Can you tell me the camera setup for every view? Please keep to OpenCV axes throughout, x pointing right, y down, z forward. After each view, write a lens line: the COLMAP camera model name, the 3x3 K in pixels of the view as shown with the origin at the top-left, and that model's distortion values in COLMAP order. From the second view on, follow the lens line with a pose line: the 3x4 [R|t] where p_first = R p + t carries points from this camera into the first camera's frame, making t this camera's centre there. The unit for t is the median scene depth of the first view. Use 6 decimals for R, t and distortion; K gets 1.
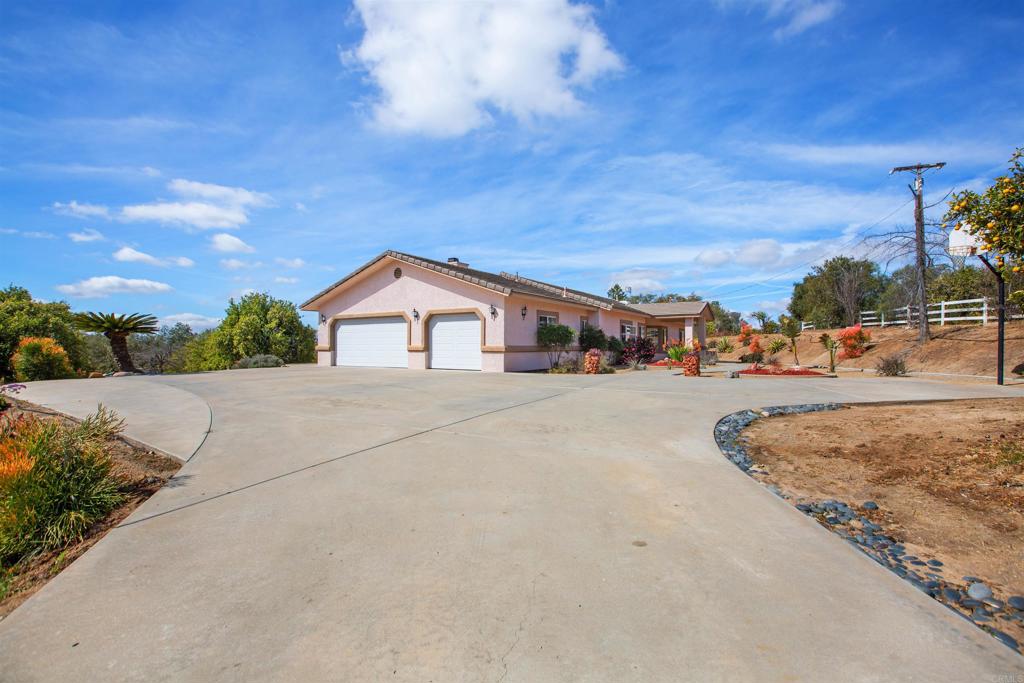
lens RADIAL K [[478.4, 0, 514.5], [0, 478.4, 343.4], [0, 0, 1]] dist [-0.039952, 0.002233]
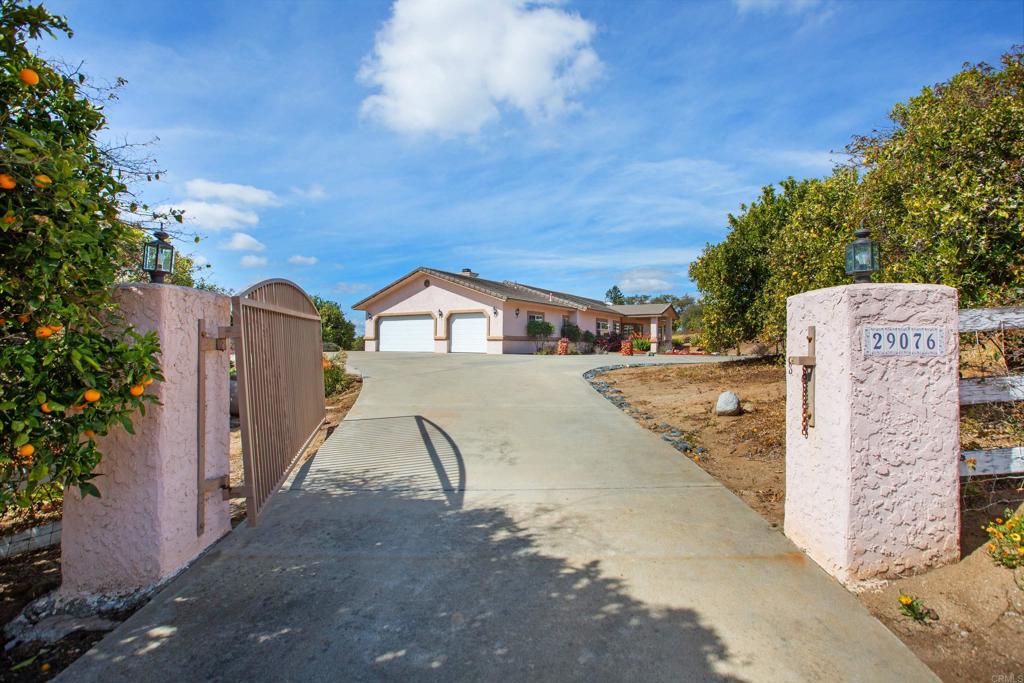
lens RADIAL K [[478.4, 0, 536.0], [0, 478.4, 328.4], [0, 0, 1]] dist [-0.039952, 0.002233]
pose [[0.999882, 0.005265, 0.014435, 0.045947], [-0.004852, 0.999581, -0.028548, 0.018871], [-0.014579, 0.028475, 0.999488, -0.348048]]
